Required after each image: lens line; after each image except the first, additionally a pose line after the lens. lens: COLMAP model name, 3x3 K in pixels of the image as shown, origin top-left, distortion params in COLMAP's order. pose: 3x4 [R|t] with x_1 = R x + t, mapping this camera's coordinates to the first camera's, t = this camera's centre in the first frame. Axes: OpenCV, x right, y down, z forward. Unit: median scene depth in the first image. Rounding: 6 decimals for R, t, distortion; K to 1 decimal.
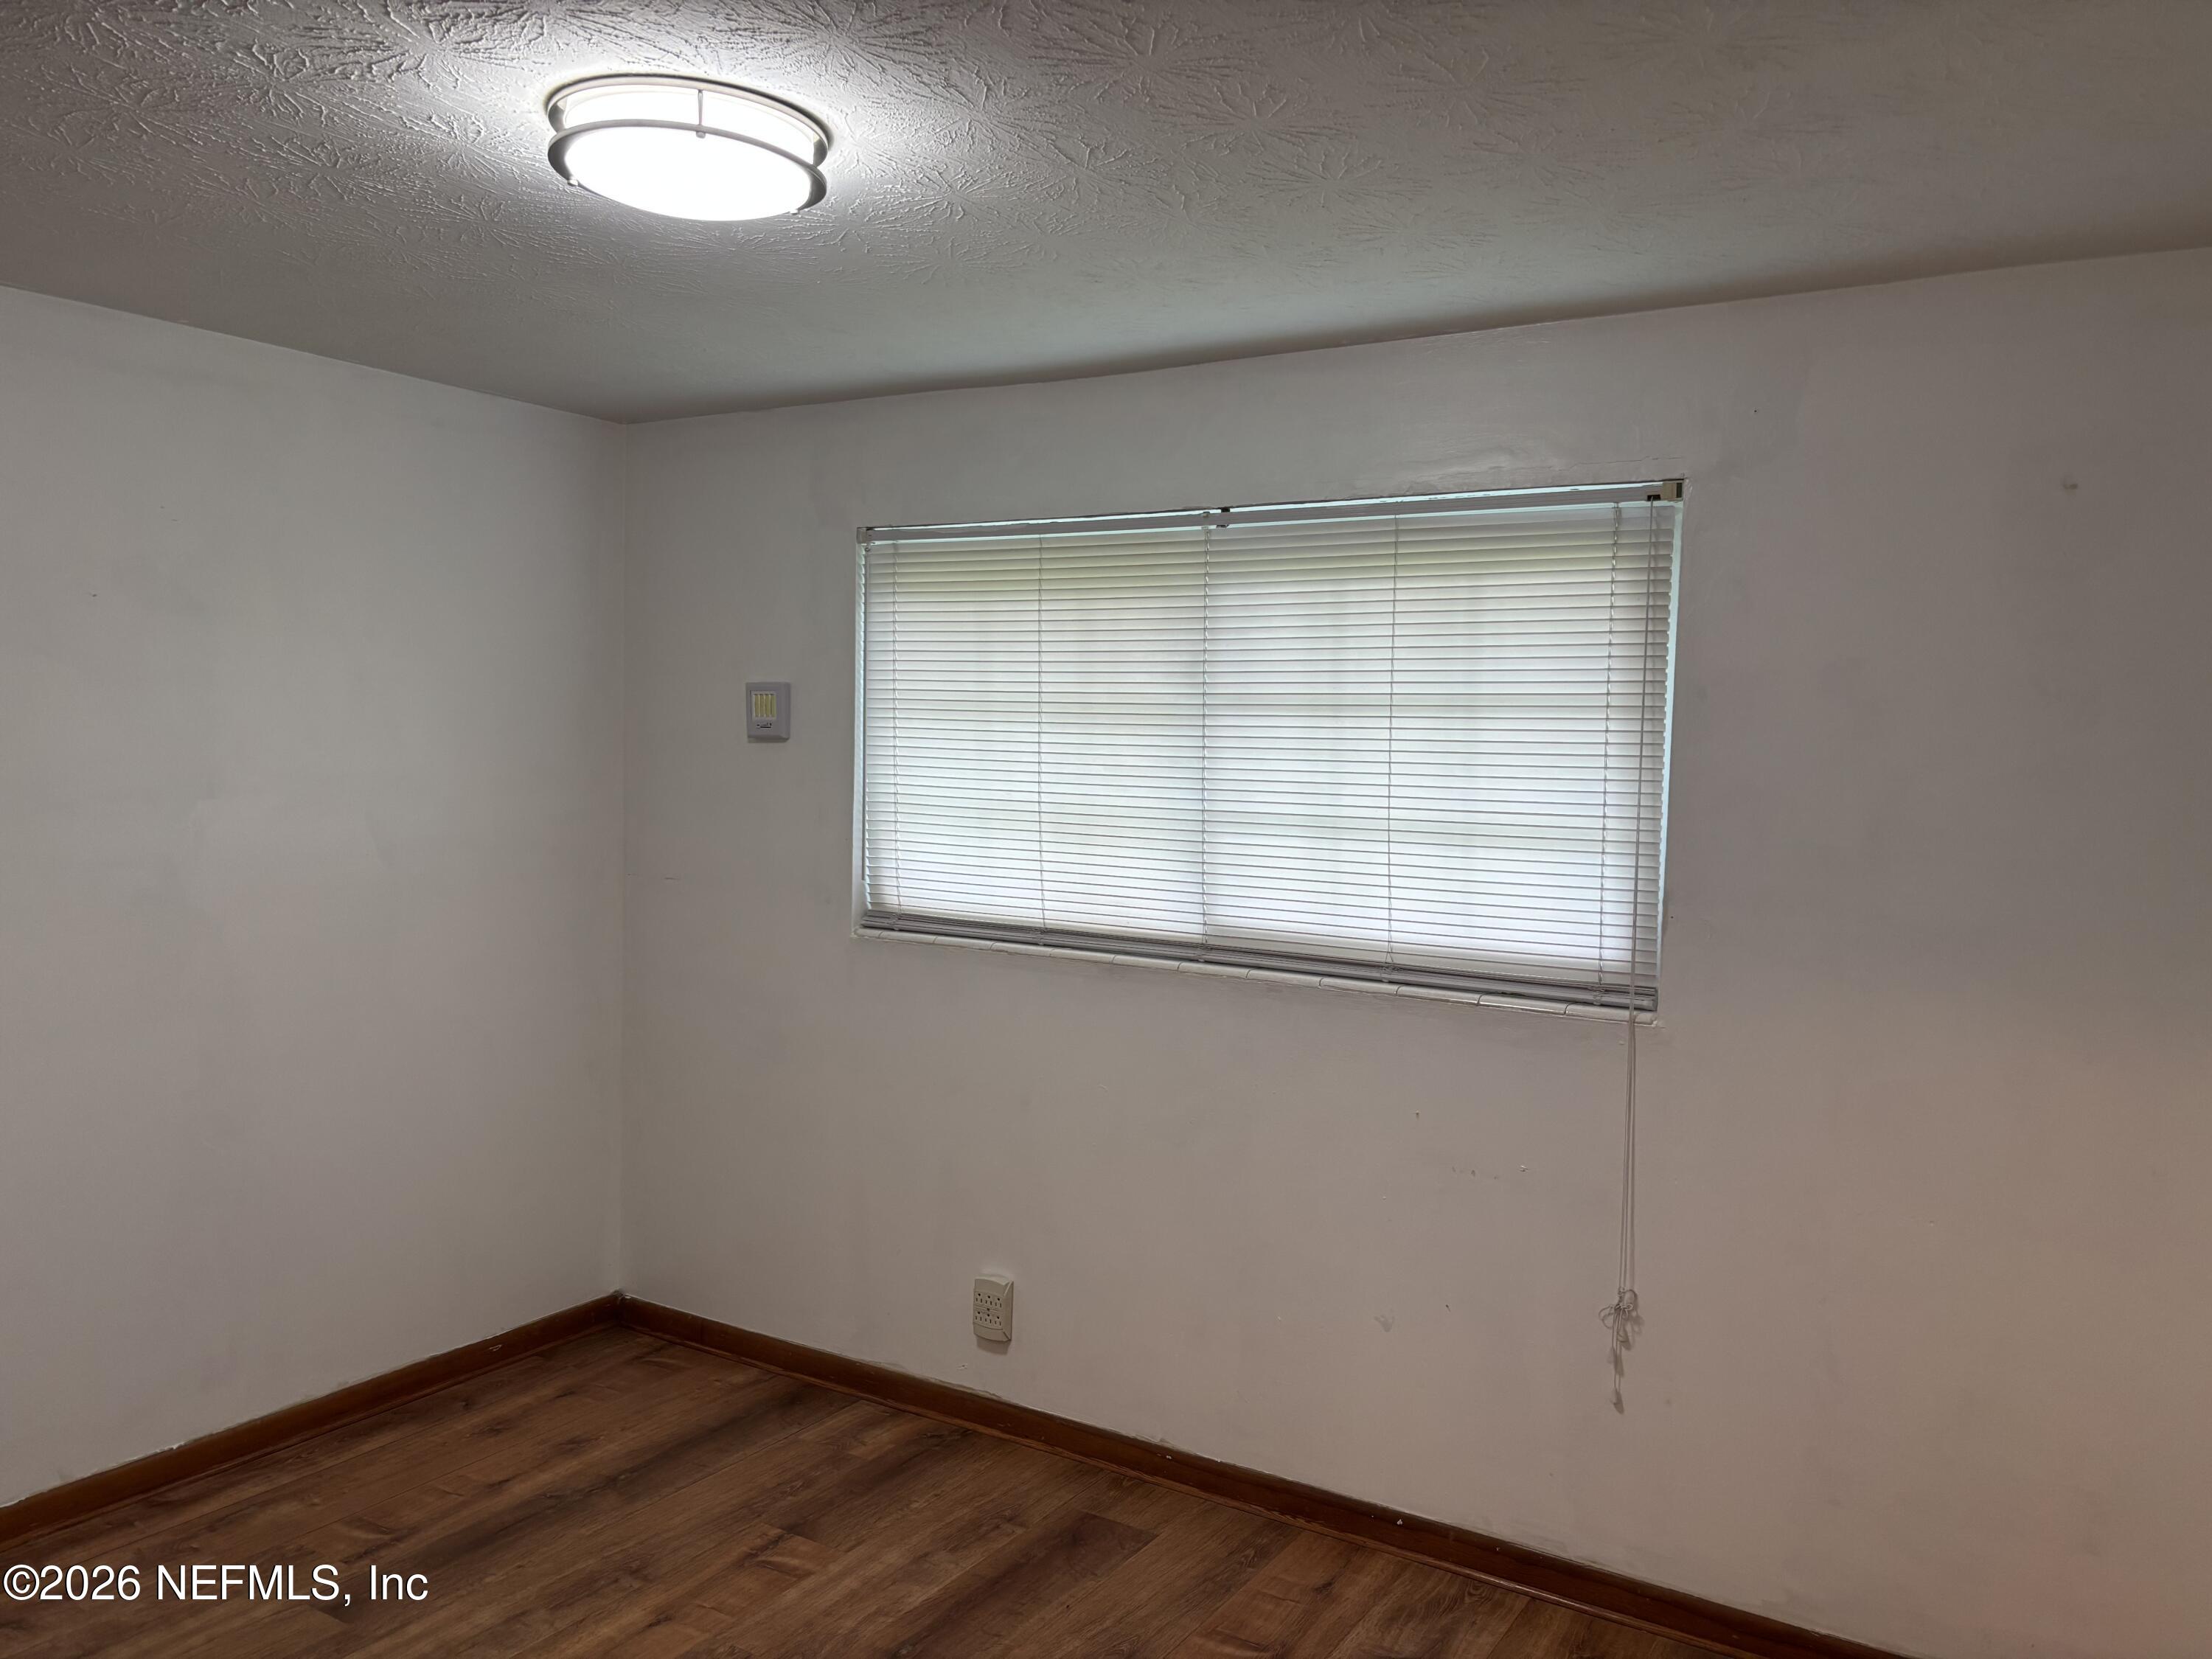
lens RADIAL K [[1673.9, 0, 1107.9], [0, 1673.9, 830.8], [0, 0, 1]] dist [0.049956, -0.056638]
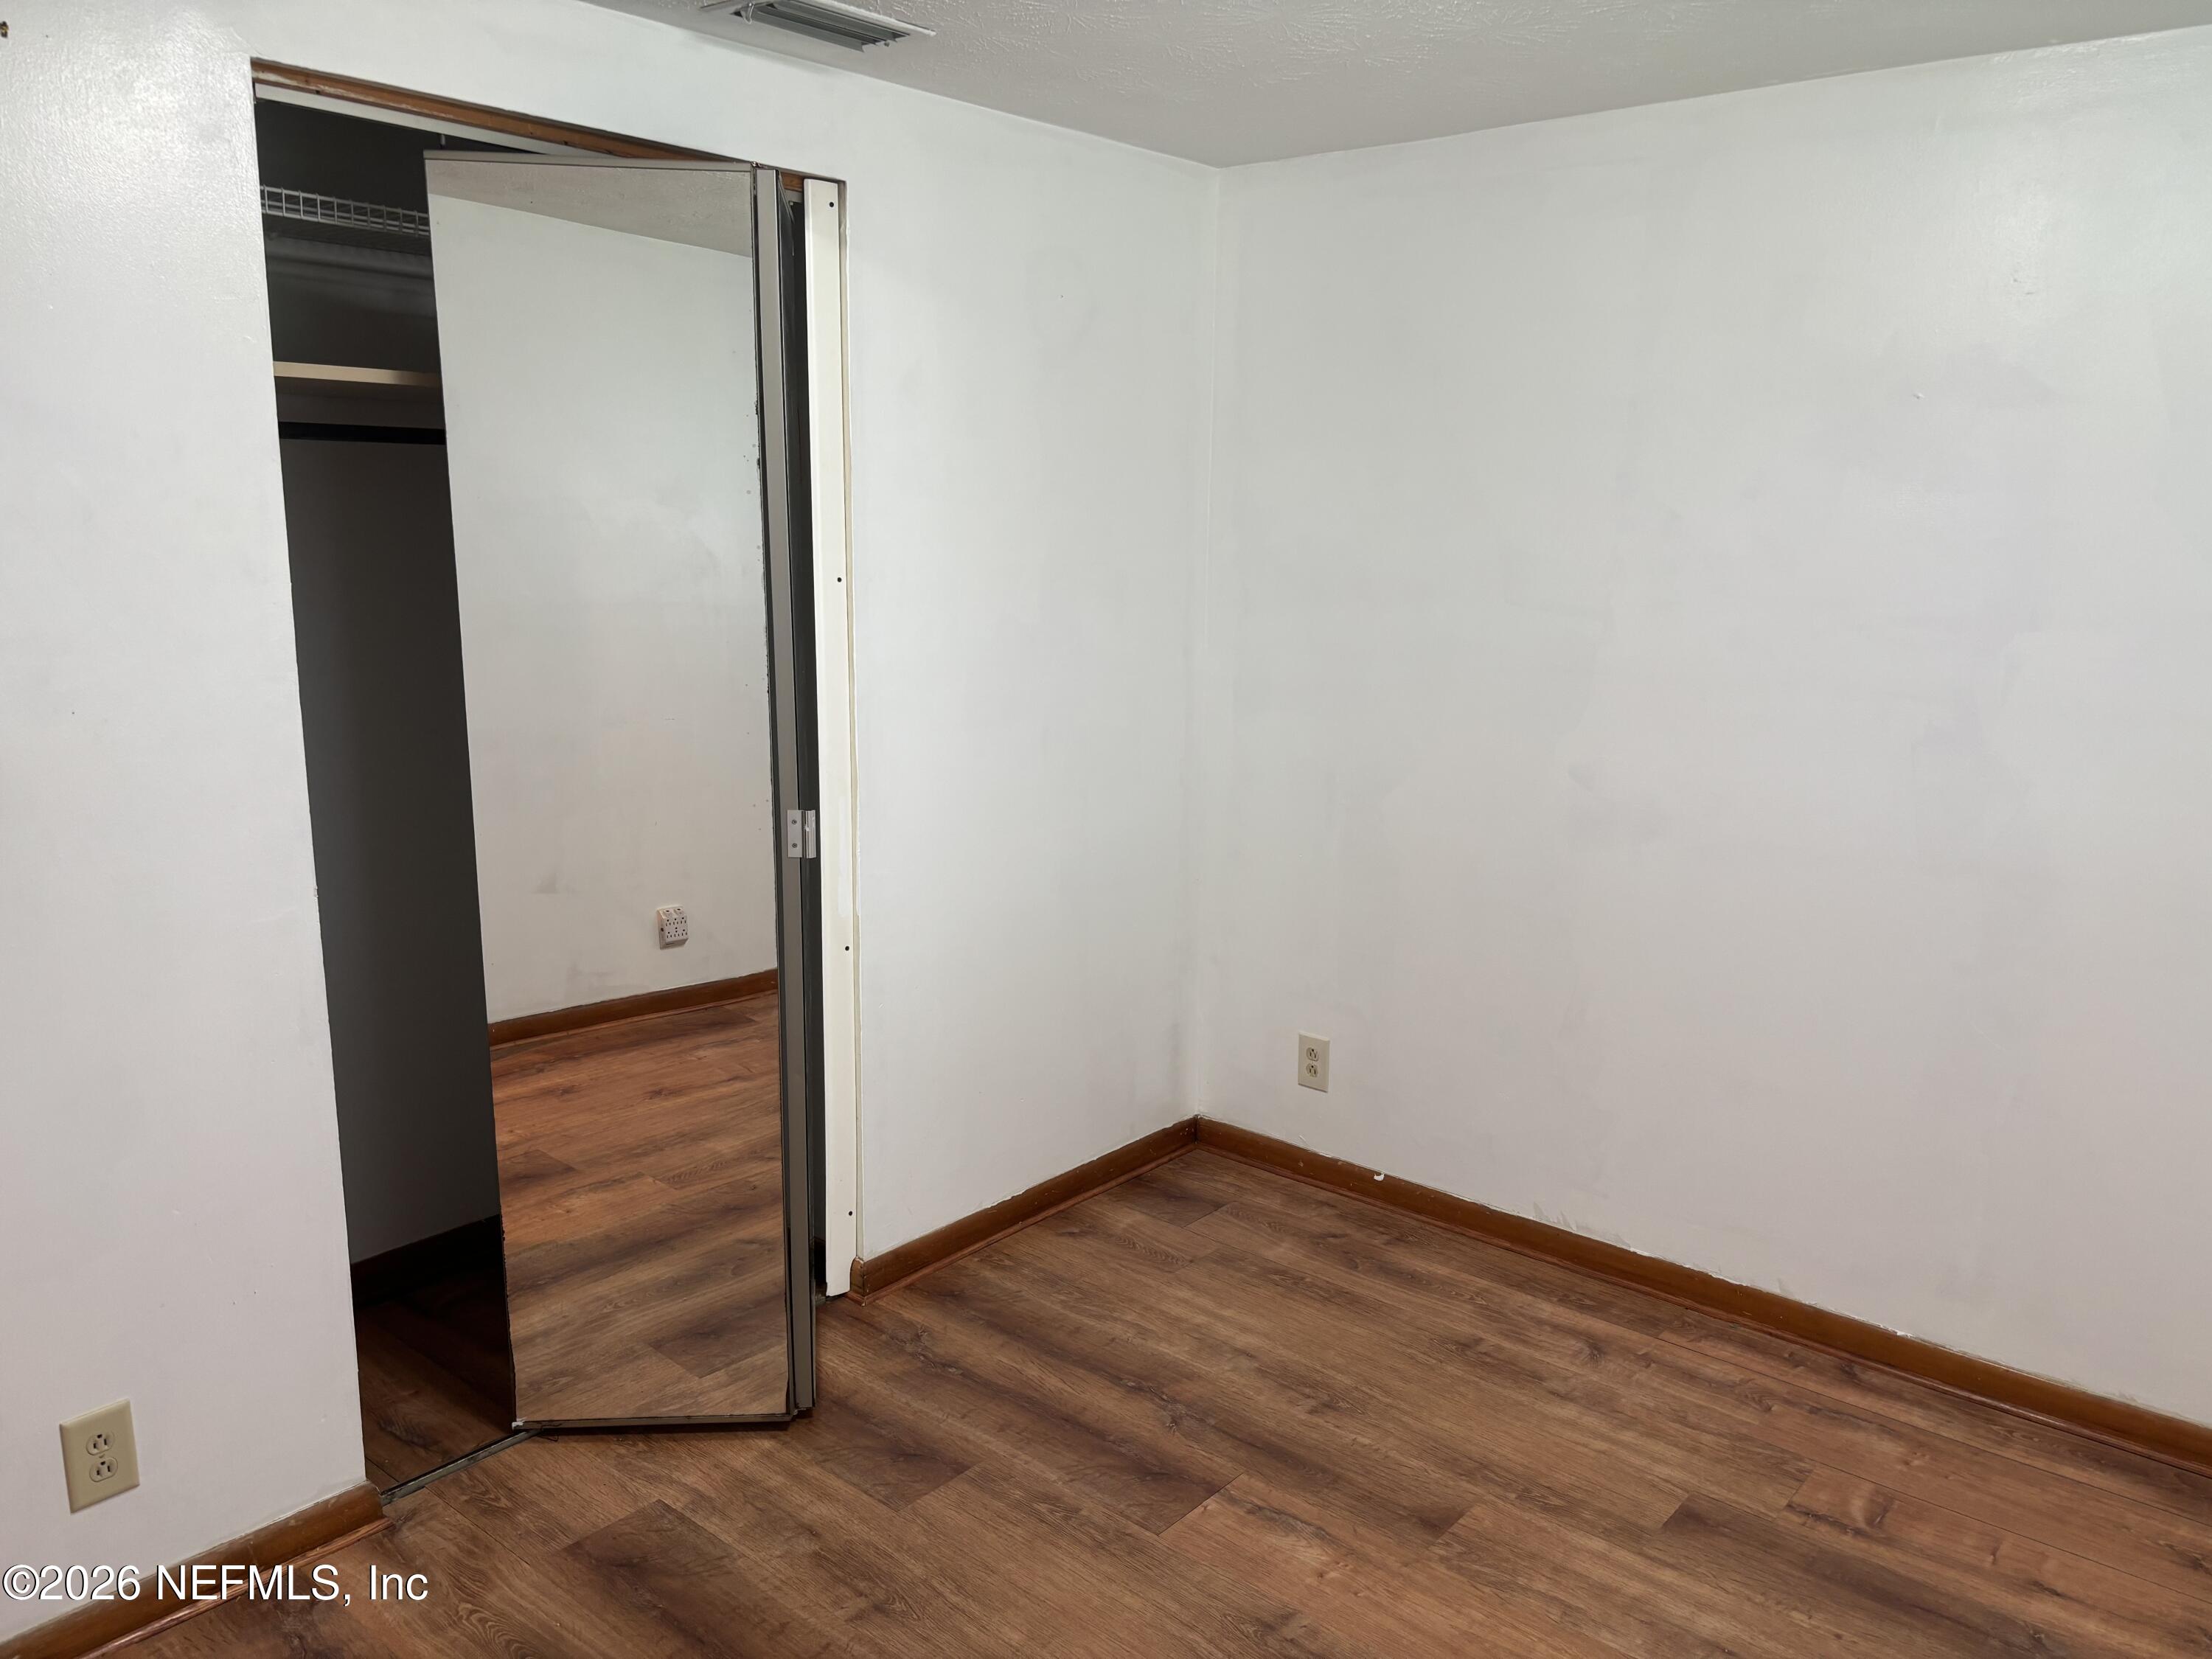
lens RADIAL K [[1673.9, 0, 1107.2], [0, 1673.9, 828.3], [0, 0, 1]] dist [0.049956, -0.056638]
pose [[-0.130021, 0.177573, -0.975480, 0.361084], [-0.075912, 0.979162, 0.188362, -0.046777], [0.988601, 0.098541, -0.113832, 0.663571]]
